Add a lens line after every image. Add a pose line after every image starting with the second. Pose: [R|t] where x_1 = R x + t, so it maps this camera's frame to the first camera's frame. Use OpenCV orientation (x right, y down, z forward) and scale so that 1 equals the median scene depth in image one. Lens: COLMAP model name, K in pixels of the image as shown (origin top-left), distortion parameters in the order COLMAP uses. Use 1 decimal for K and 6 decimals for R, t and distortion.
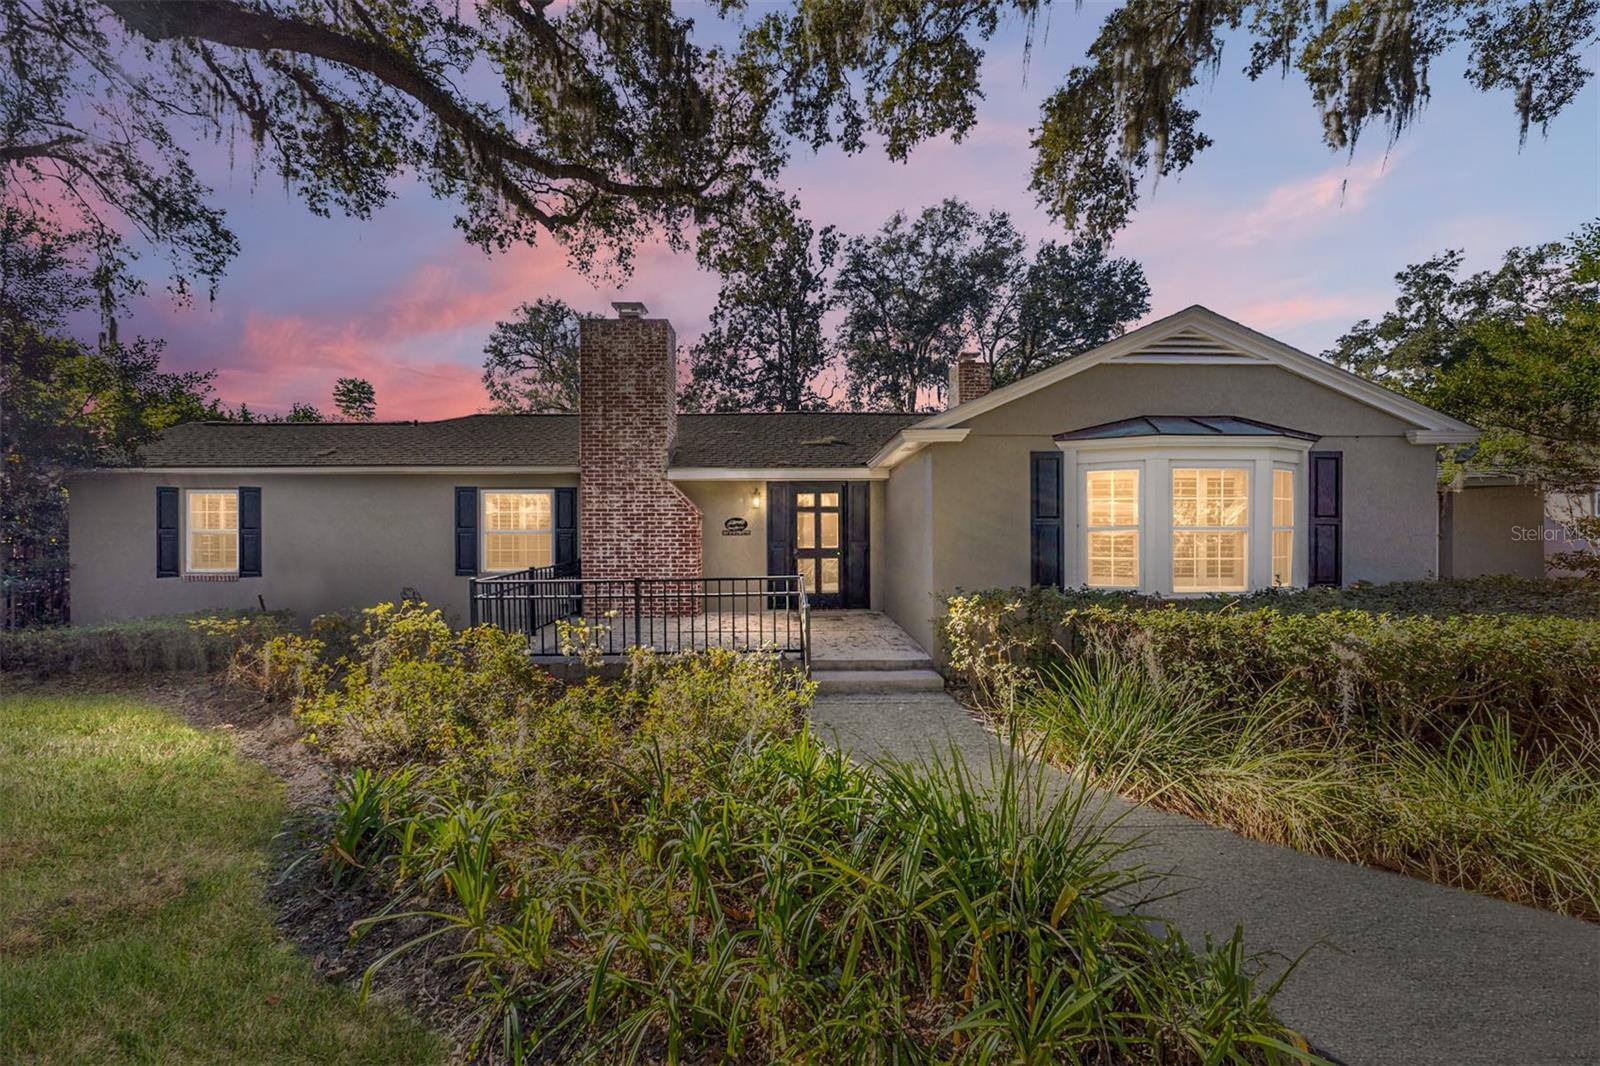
lens RADIAL K [[615.9, 0, 794.8], [0, 615.9, 522.2], [0, 0, 1]] dist [-0.001849, 0.000021]
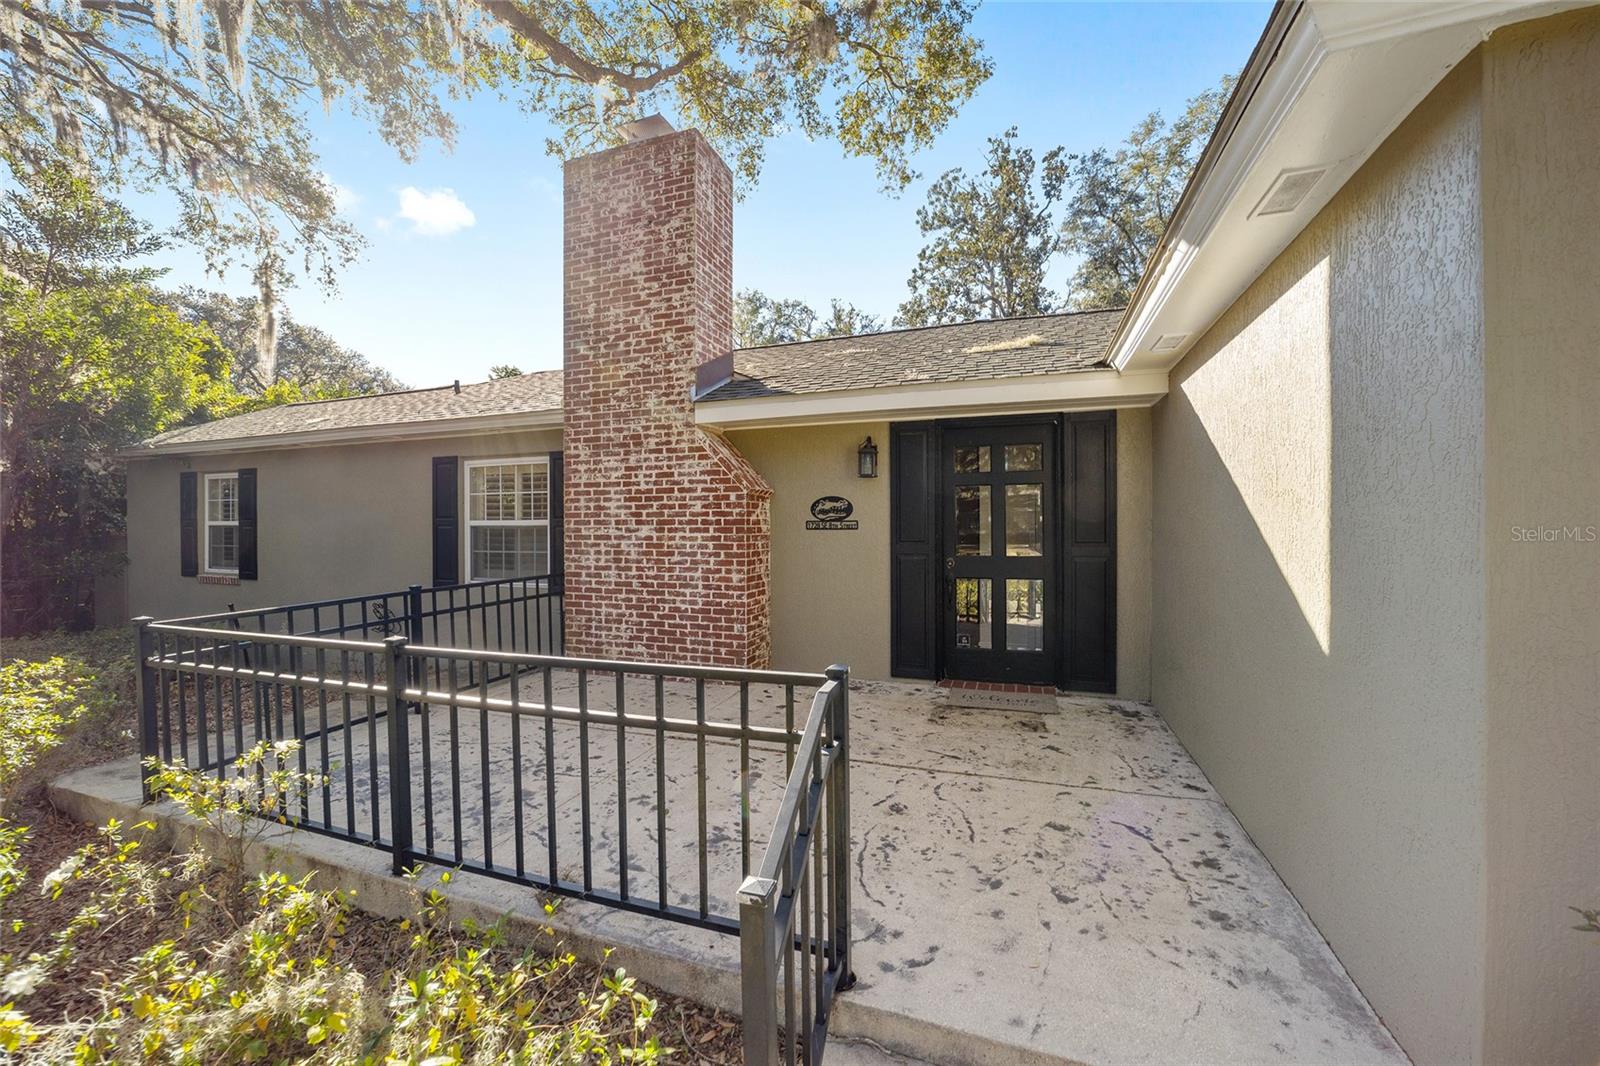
lens RADIAL K [[615.9, 0, 794.8], [0, 615.9, 522.2], [0, 0, 1]] dist [-0.001849, 0.000021]
pose [[0.937704, -0.003701, -0.347416, 0.035049], [0.005277, 0.999980, 0.003591, 0.008166], [0.347396, -0.005200, 0.937704, 0.309776]]
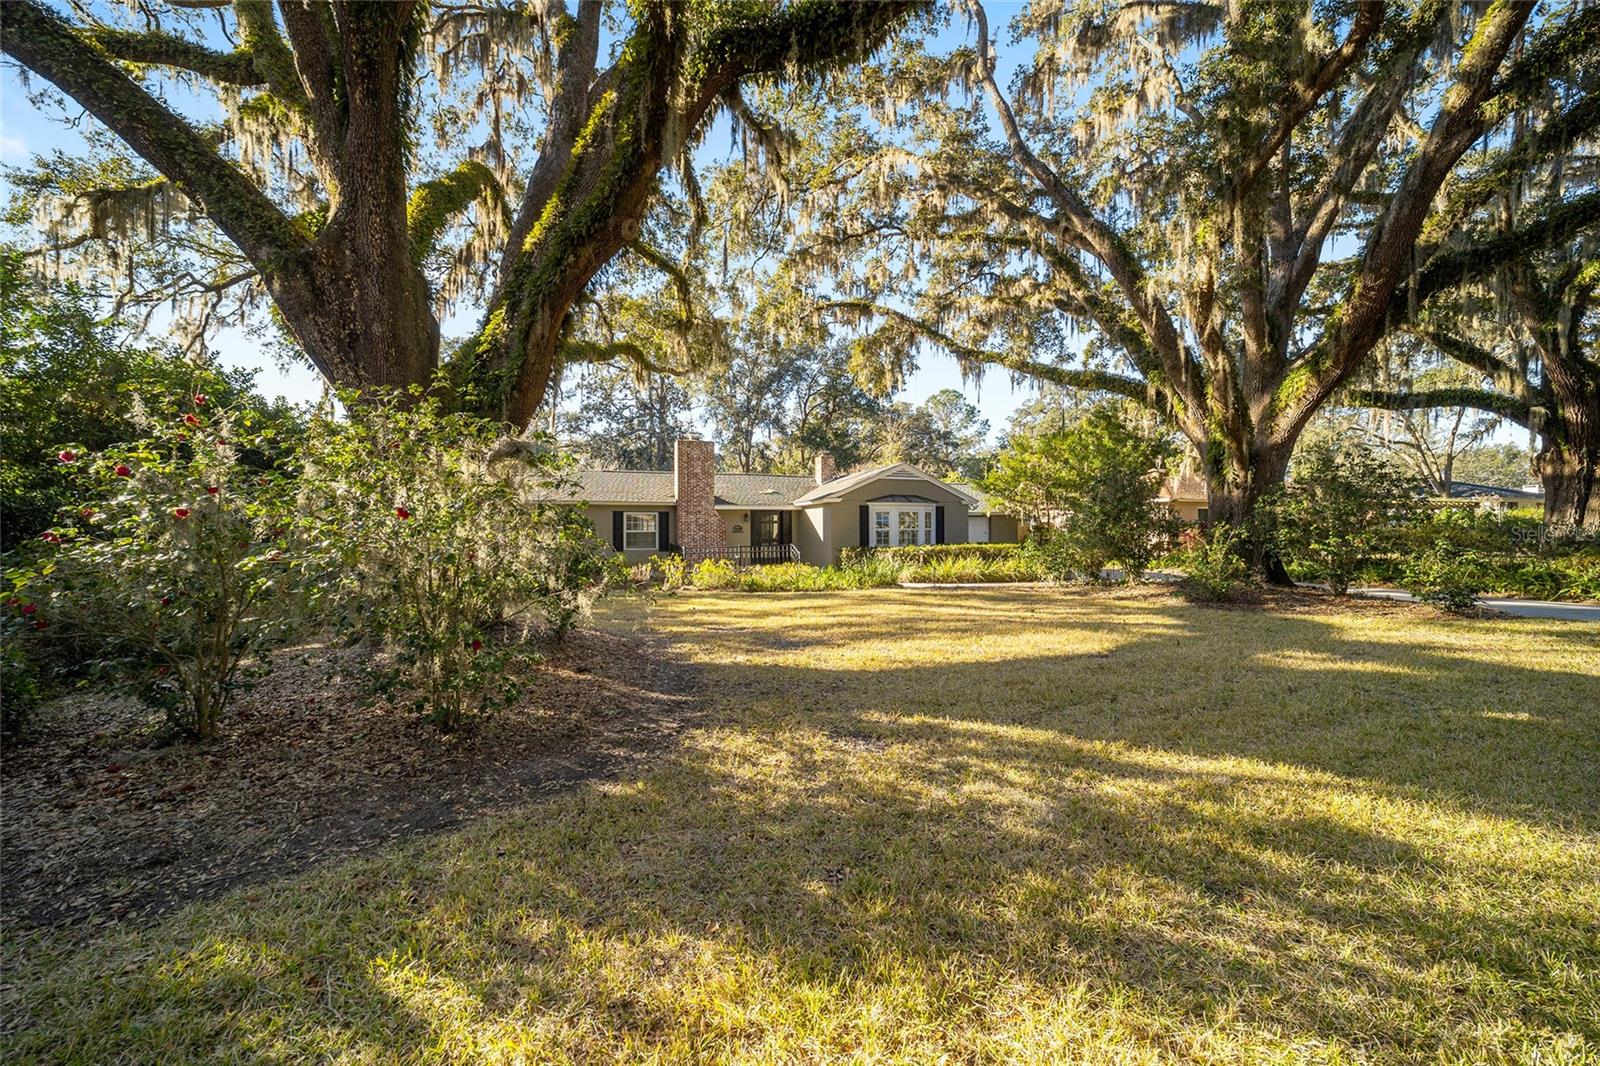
lens RADIAL K [[613.9, 0, 782.9], [0, 613.9, 531.7], [0, 0, 1]] dist [-0.036865, -0.000024]
pose [[0.952074, -0.001709, 0.305862, -0.402464], [-0.000233, 0.999980, 0.006314, 0.001016], [-0.305866, -0.006083, 0.952055, -0.794553]]
